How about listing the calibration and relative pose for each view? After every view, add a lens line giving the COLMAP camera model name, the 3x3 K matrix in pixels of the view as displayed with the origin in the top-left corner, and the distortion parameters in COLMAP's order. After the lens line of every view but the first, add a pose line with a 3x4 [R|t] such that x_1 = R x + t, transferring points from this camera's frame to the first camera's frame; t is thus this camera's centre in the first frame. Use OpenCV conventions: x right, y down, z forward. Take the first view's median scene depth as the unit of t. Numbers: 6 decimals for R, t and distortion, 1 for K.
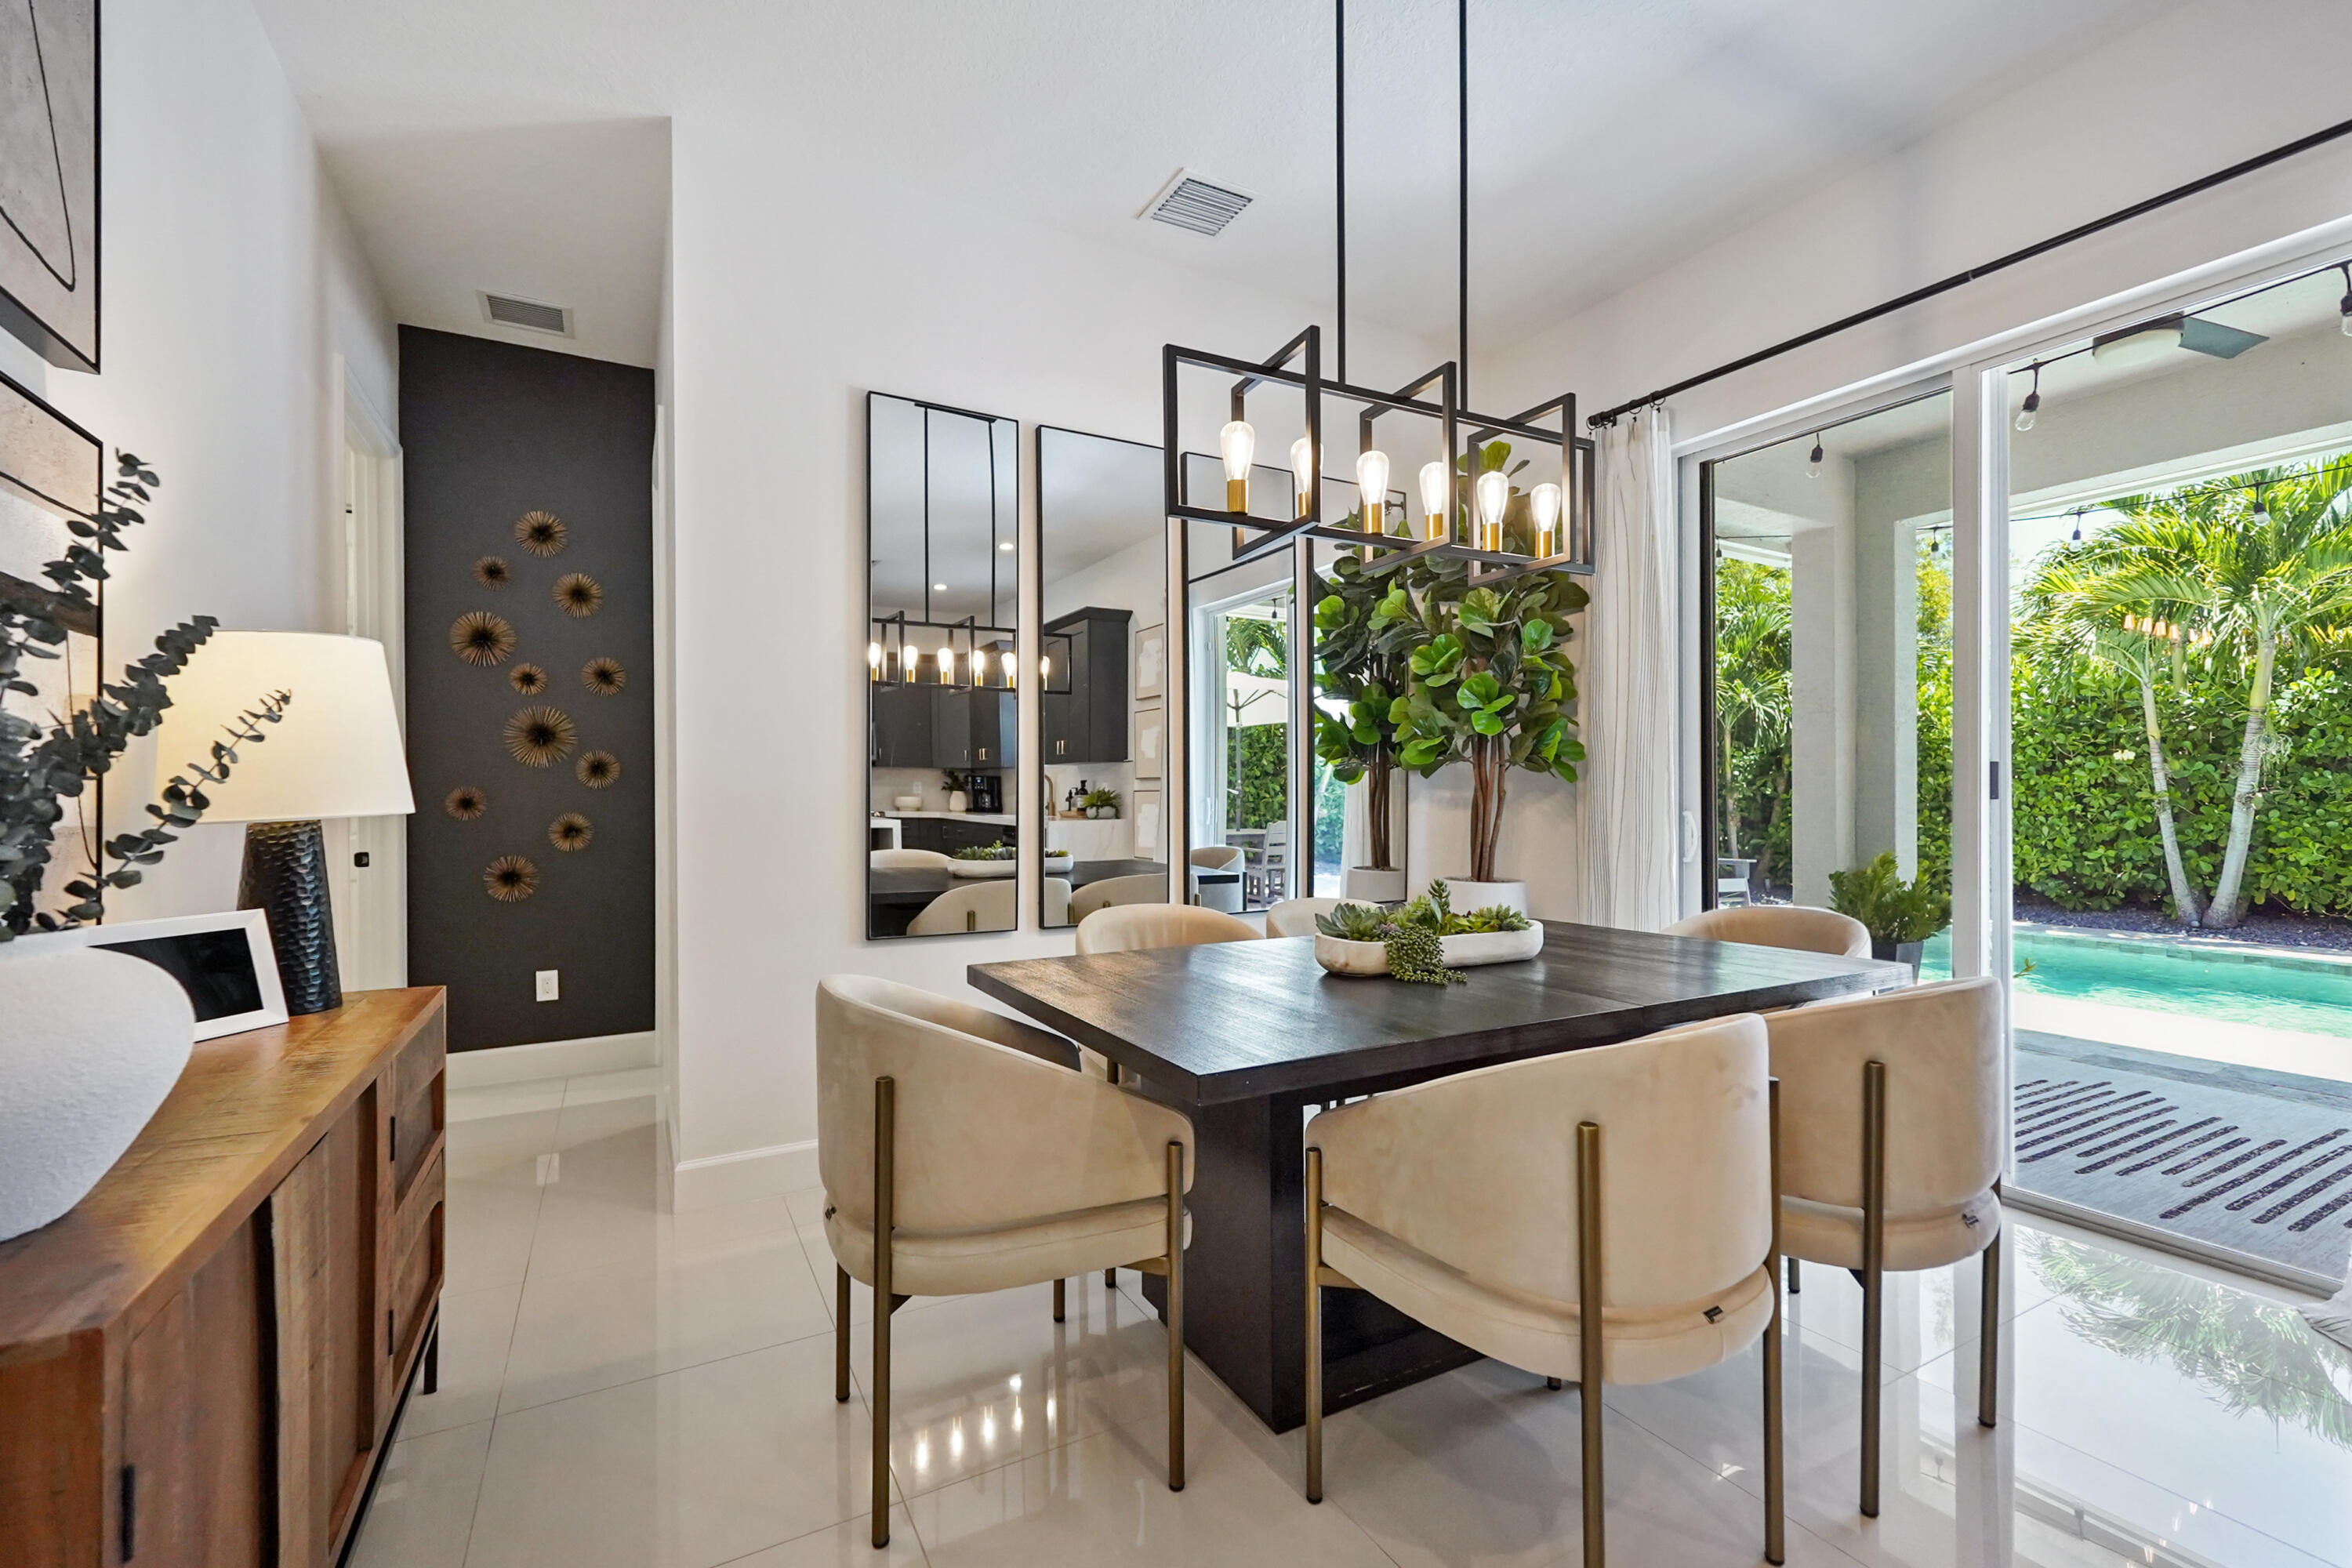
lens RADIAL K [[1025.5, 0, 1137.0], [0, 1025.5, 795.1], [0, 0, 1]] dist [-0.002367, -0.001374]
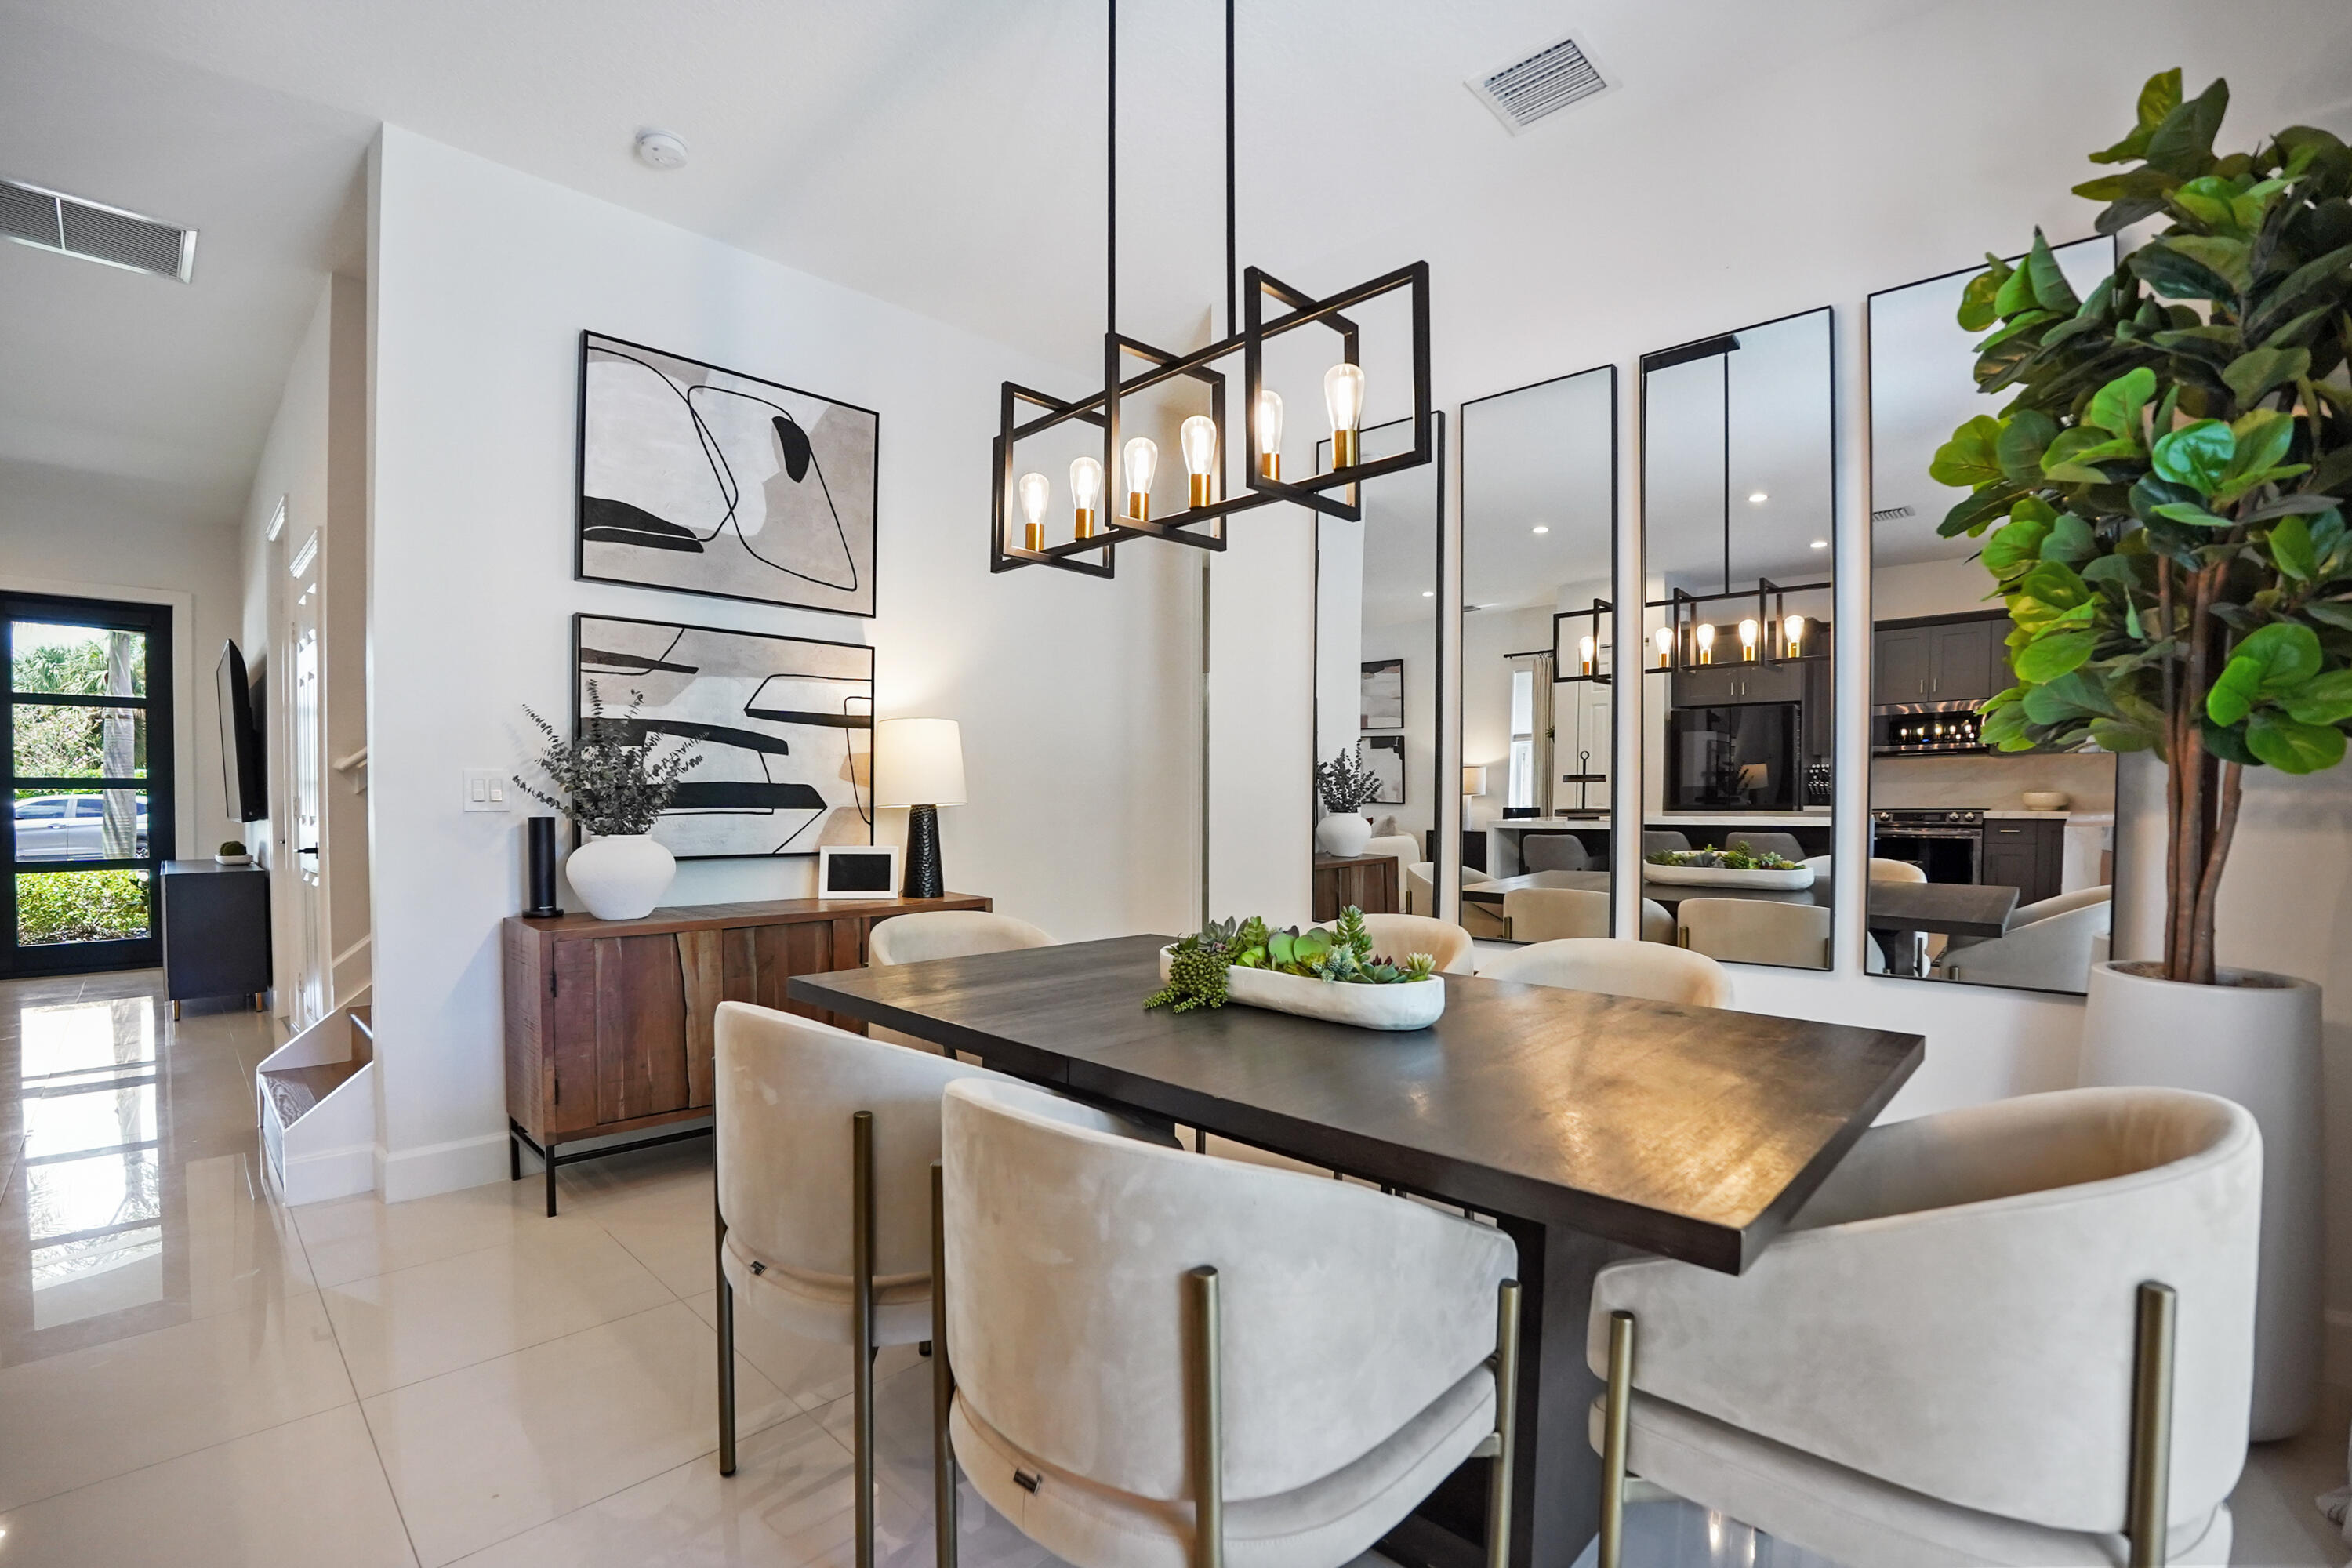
lens RADIAL K [[1025.5, 0, 1176.9], [0, 1025.5, 809.6], [0, 0, 1]] dist [-0.002367, -0.001374]
pose [[0.263217, 0.018247, -0.964564, 0.505871], [-0.003592, 0.999833, 0.017934, -0.003291], [0.964730, -0.001256, 0.263238, 0.353580]]
